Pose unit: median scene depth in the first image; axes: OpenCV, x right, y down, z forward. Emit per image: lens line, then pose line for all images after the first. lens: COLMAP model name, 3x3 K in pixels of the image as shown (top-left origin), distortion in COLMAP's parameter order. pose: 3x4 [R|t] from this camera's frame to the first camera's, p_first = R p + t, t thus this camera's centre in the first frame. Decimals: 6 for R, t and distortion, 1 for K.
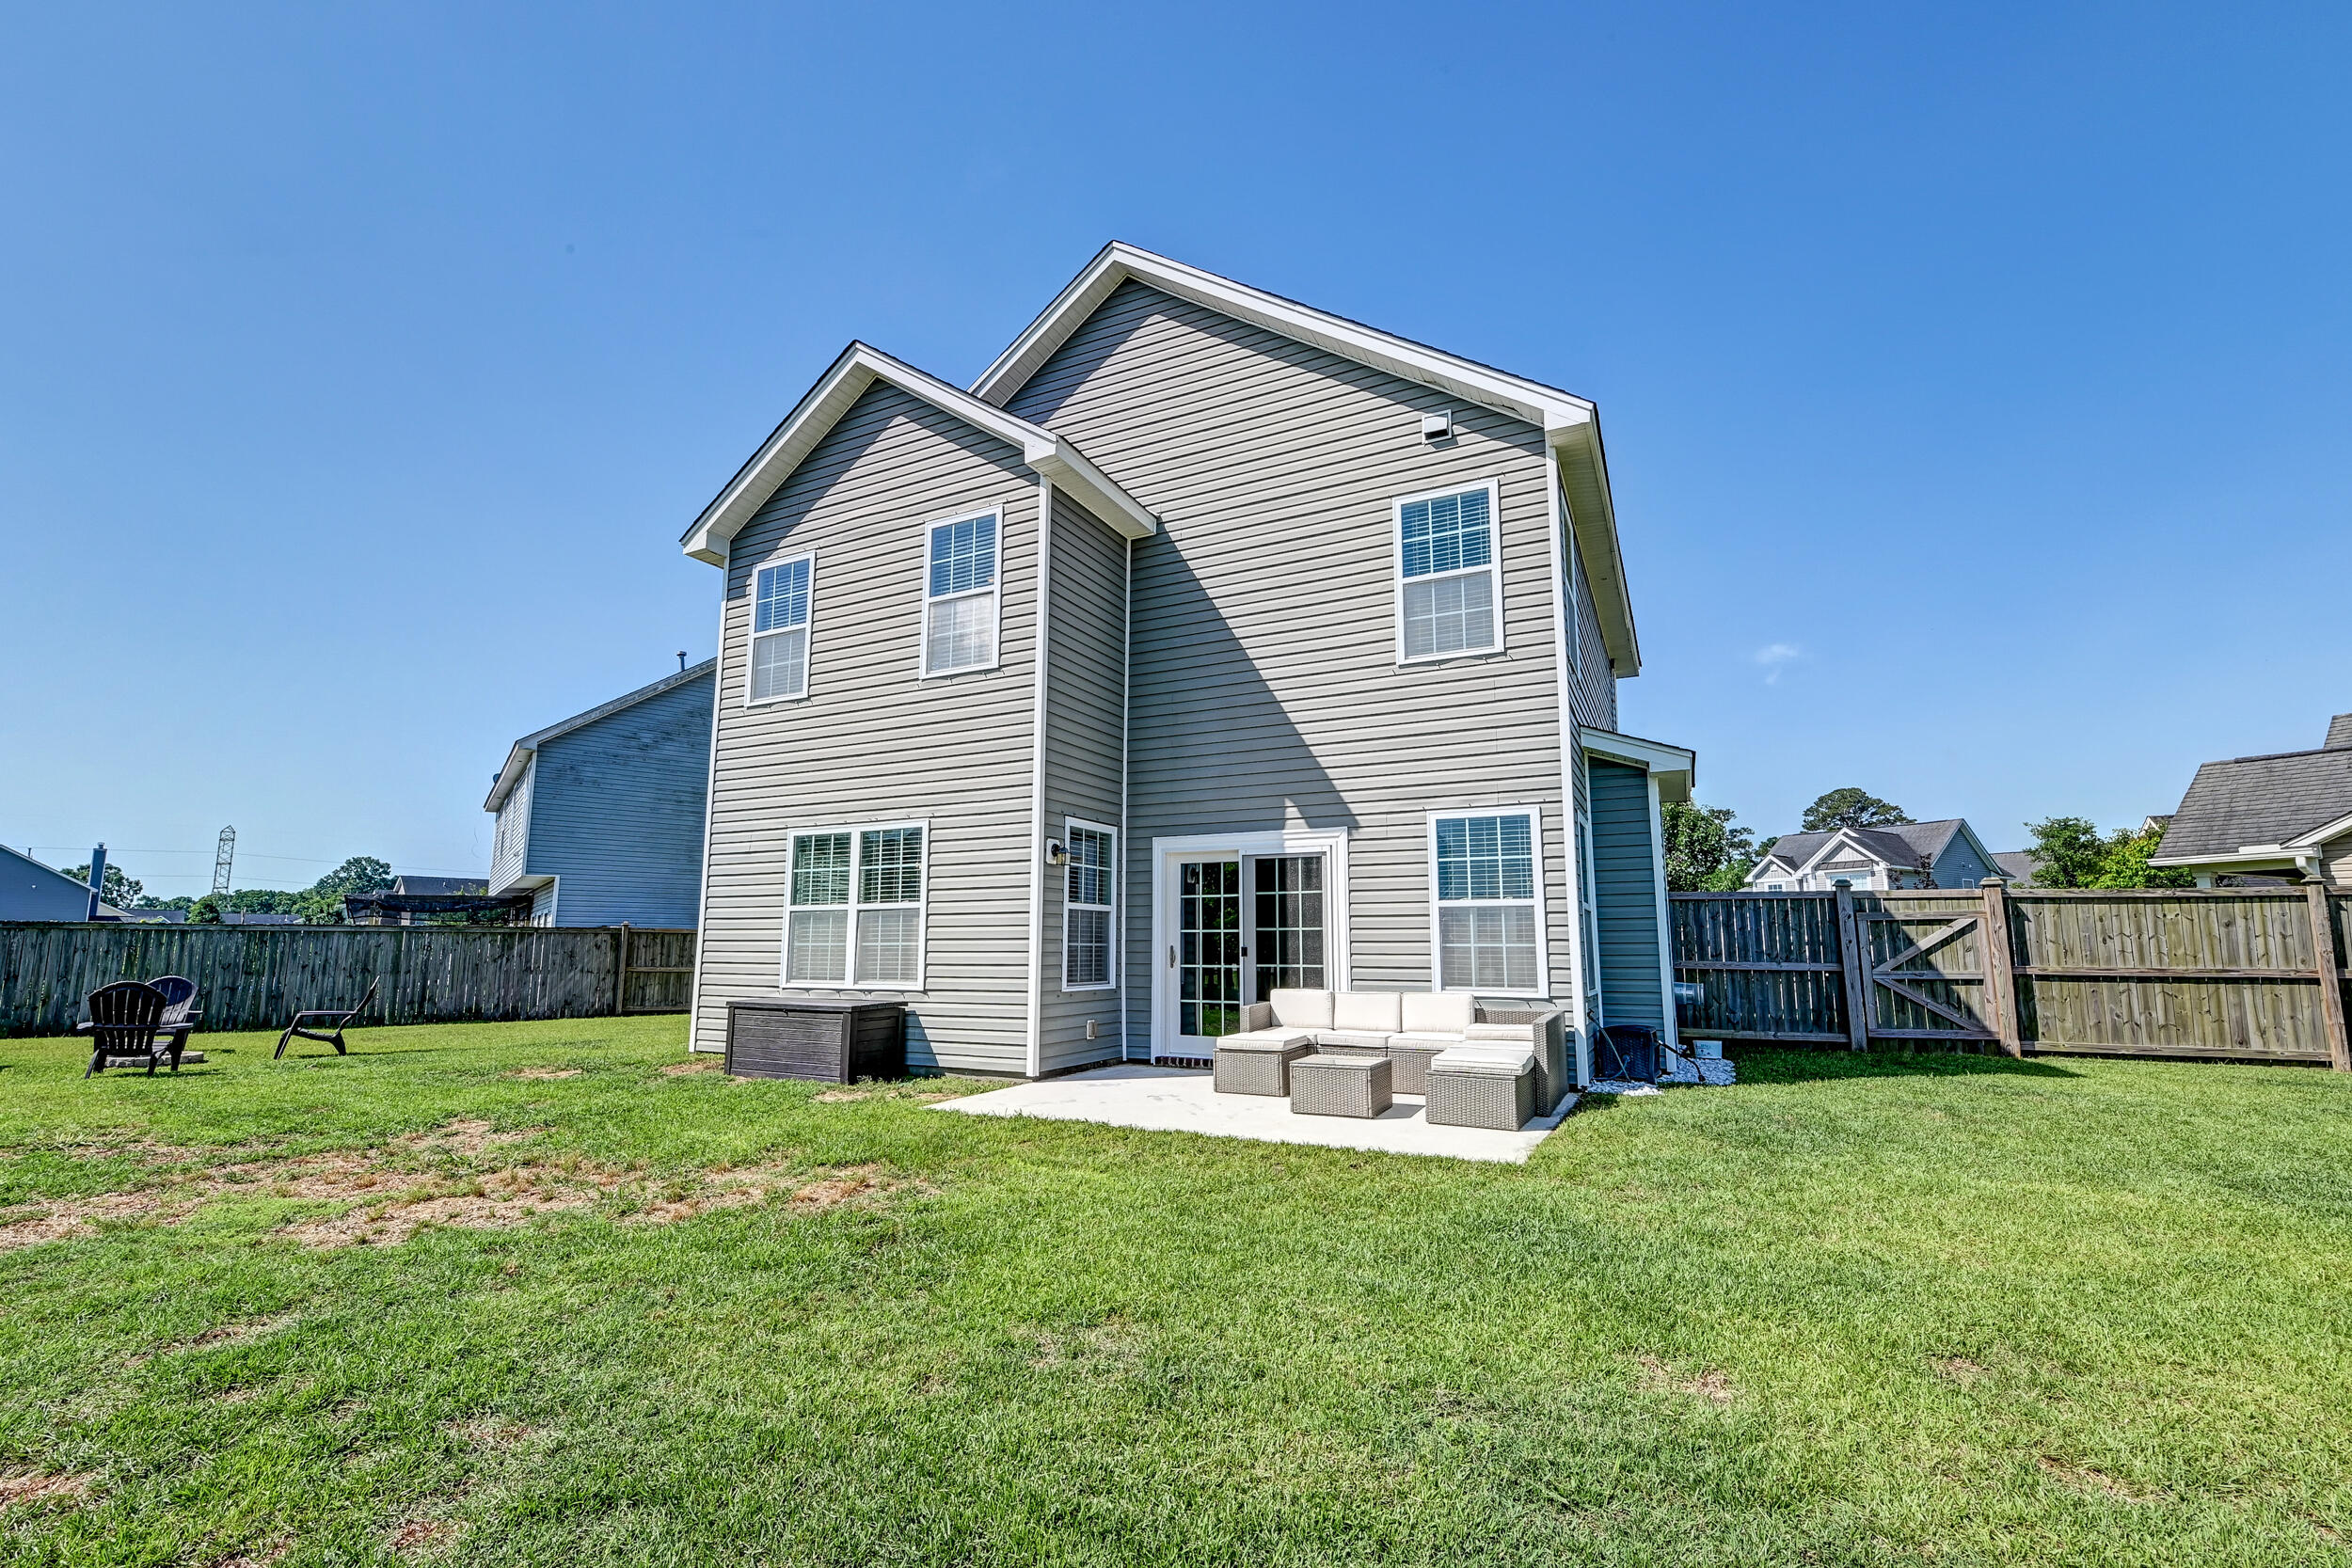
lens RADIAL K [[1003.9, 0, 1174.1], [0, 1003.9, 814.9], [0, 0, 1]] dist [0.020934, -0.012455]
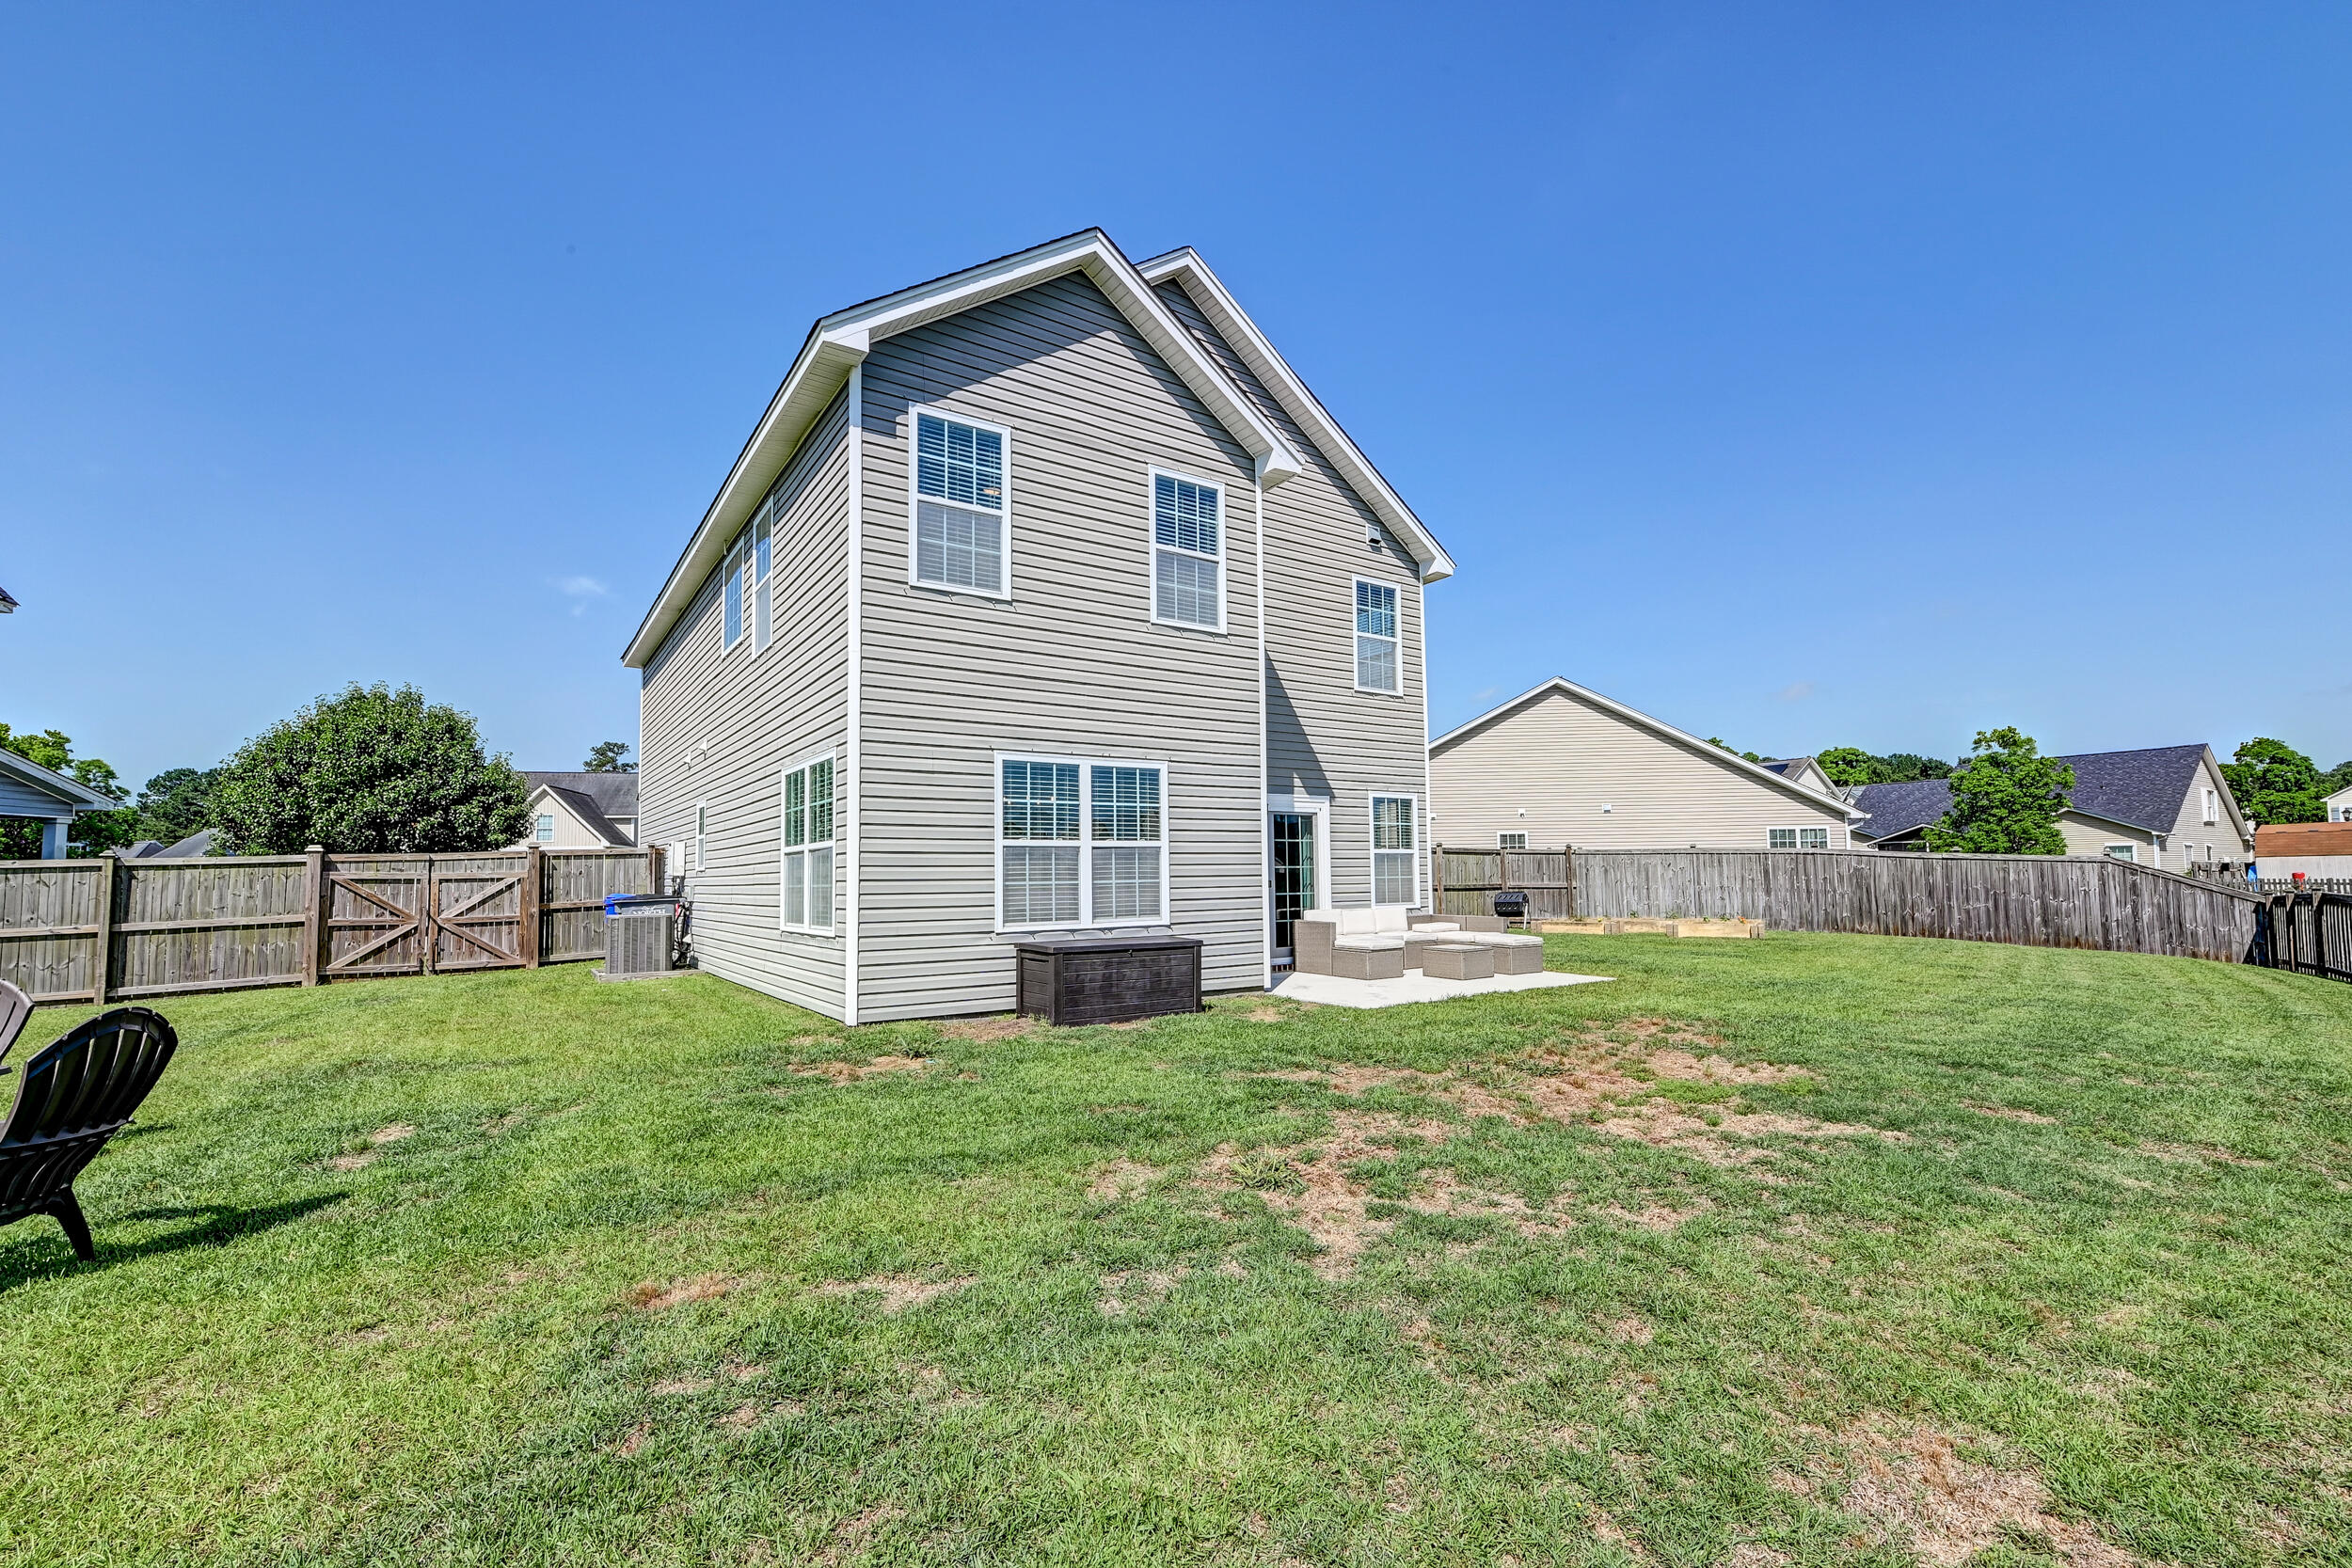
lens RADIAL K [[1003.9, 0, 1174.1], [0, 1003.9, 814.9], [0, 0, 1]] dist [0.020934, -0.012455]
pose [[0.476870, 0.045828, 0.877778, -1.093704], [-0.105226, 0.994434, 0.005247, 0.049462], [-0.872652, -0.094868, 0.479038, 0.461863]]
